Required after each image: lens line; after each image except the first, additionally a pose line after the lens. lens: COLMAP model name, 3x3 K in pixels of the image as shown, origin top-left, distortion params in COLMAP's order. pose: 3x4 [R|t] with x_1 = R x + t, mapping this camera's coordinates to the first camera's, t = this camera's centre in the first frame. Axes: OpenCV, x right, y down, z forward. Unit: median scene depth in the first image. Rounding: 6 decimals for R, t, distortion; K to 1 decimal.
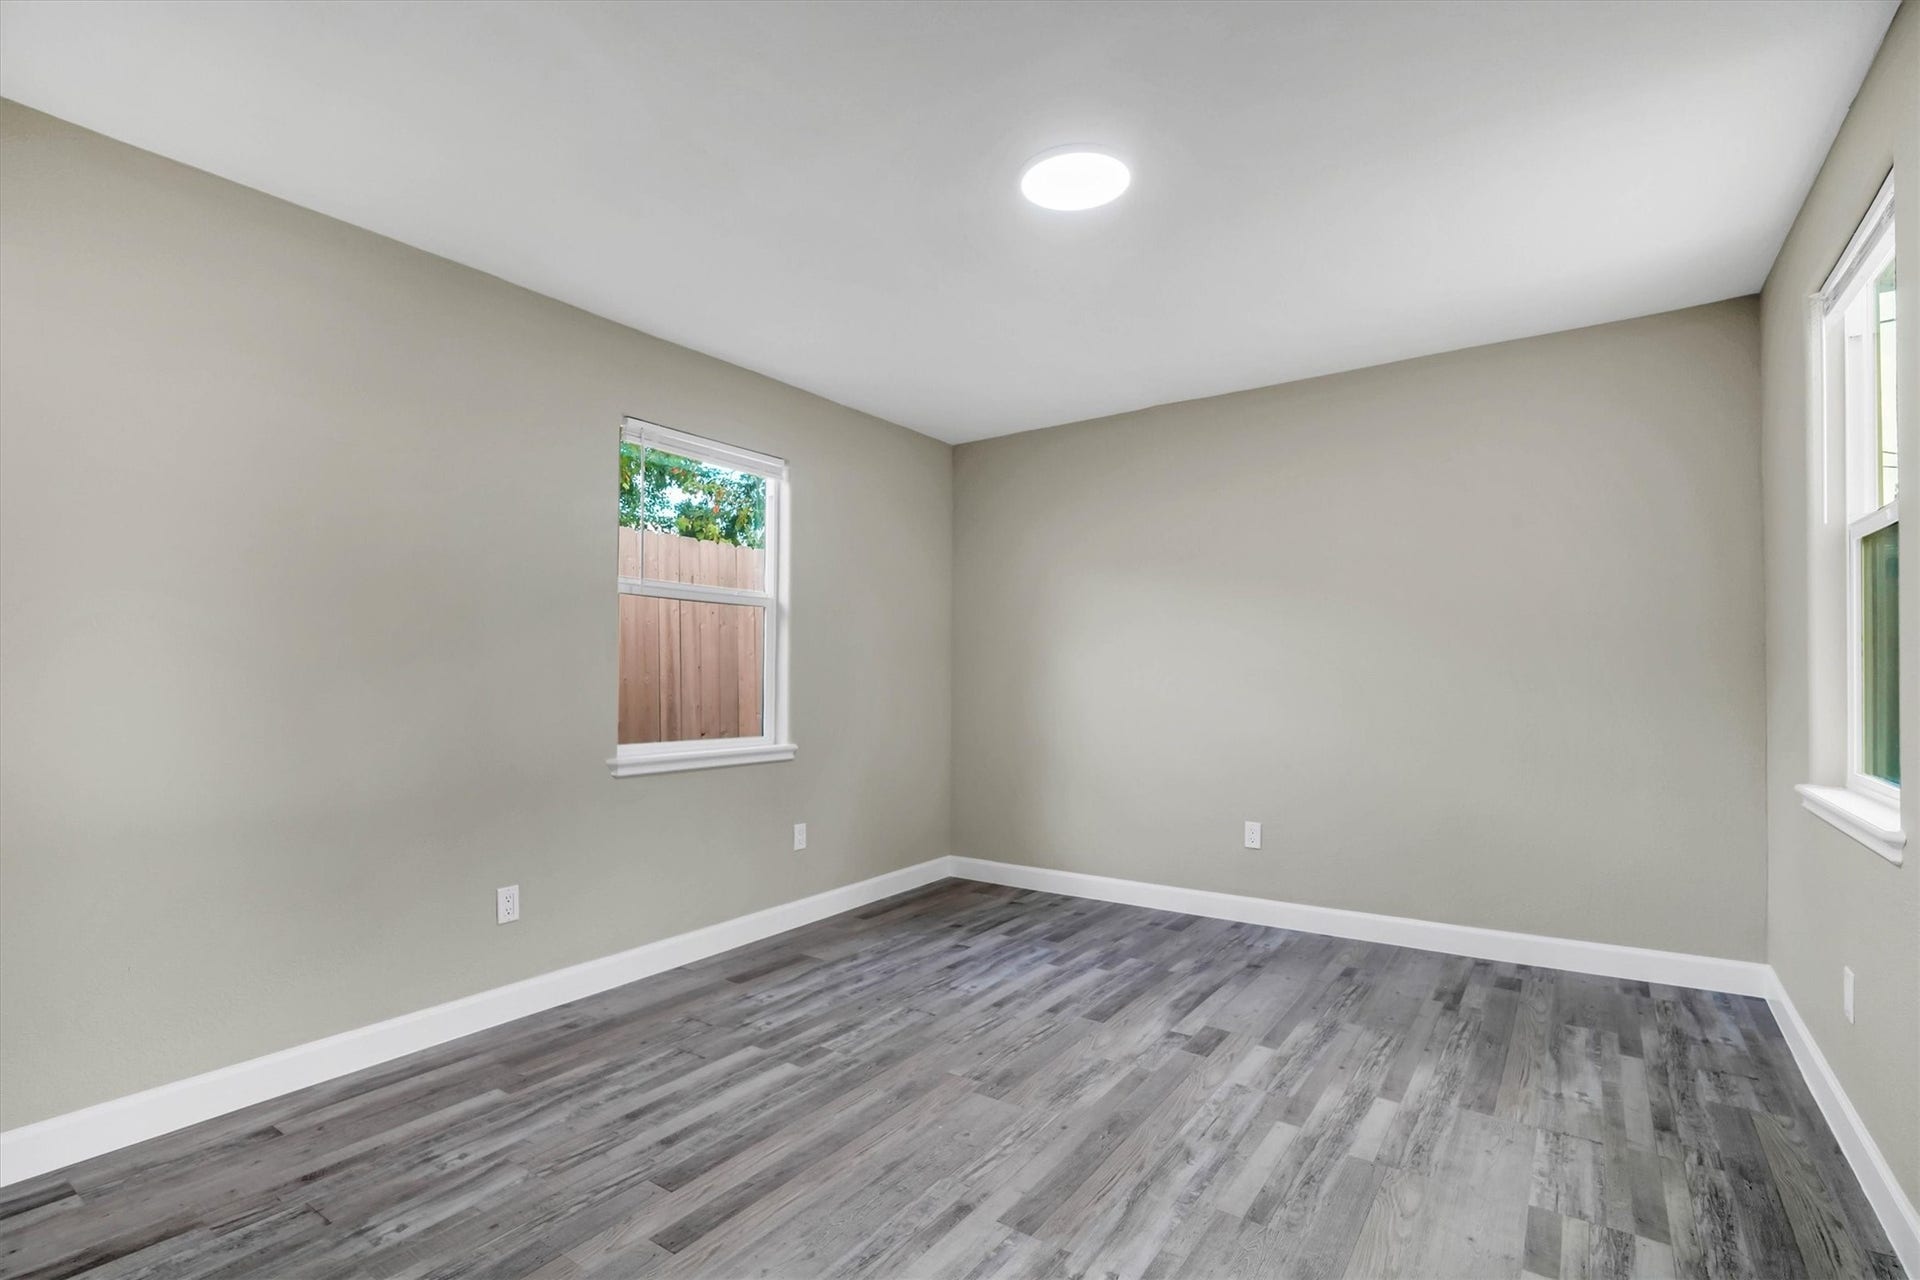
lens RADIAL K [[915.7, 0, 958.7], [0, 915.7, 673.0], [0, 0, 1]] dist [0.000227, -0.001568]
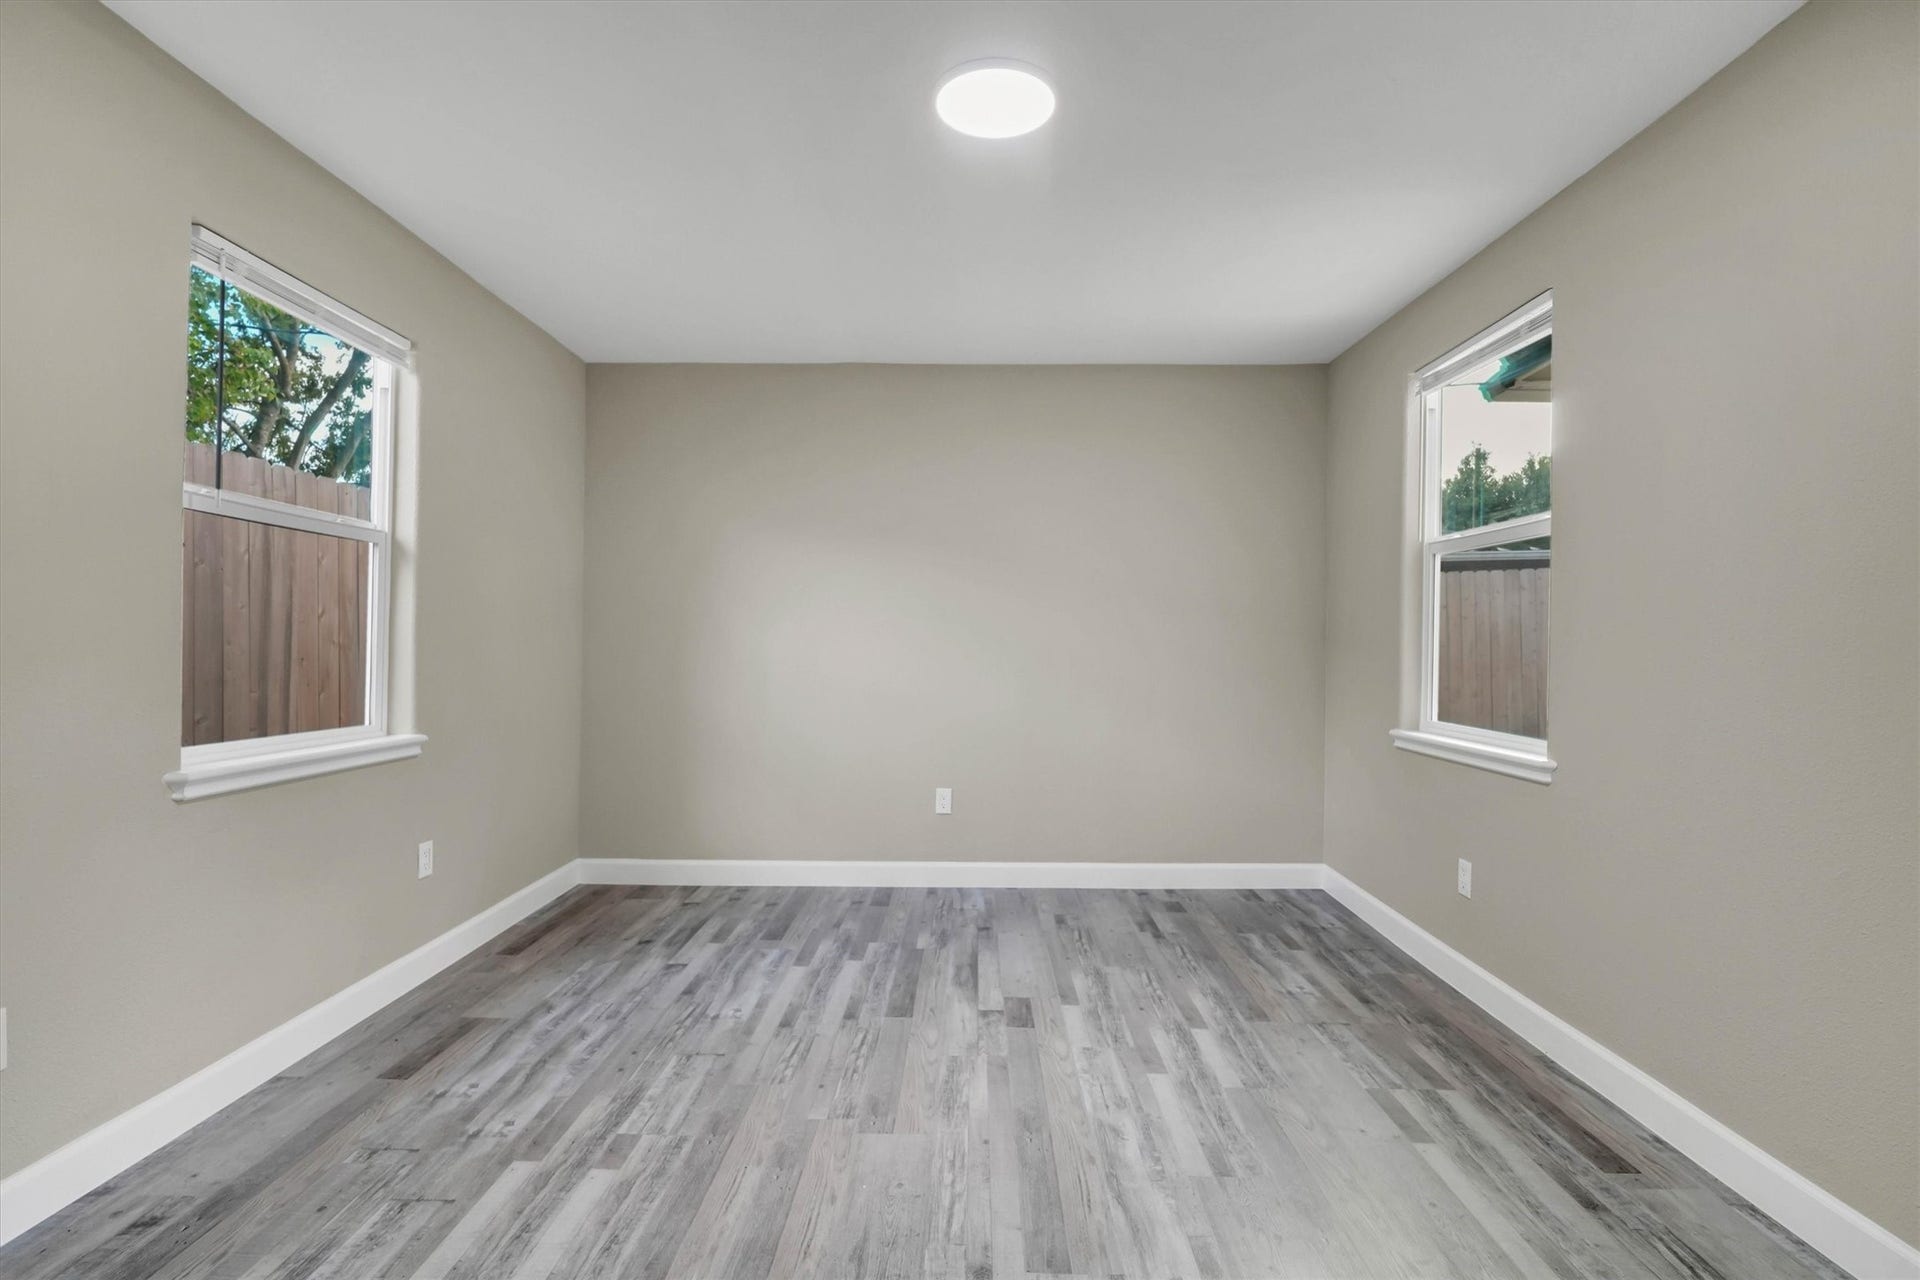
lens RADIAL K [[903.3, 0, 985.1], [0, 903.3, 653.3], [0, 0, 1]] dist [0.019058, -0.020461]
pose [[0.819436, 0.003881, 0.573157, -0.278970], [-0.012229, 0.999868, 0.010713, -0.000262], [-0.573040, -0.015787, 0.819375, 0.183933]]
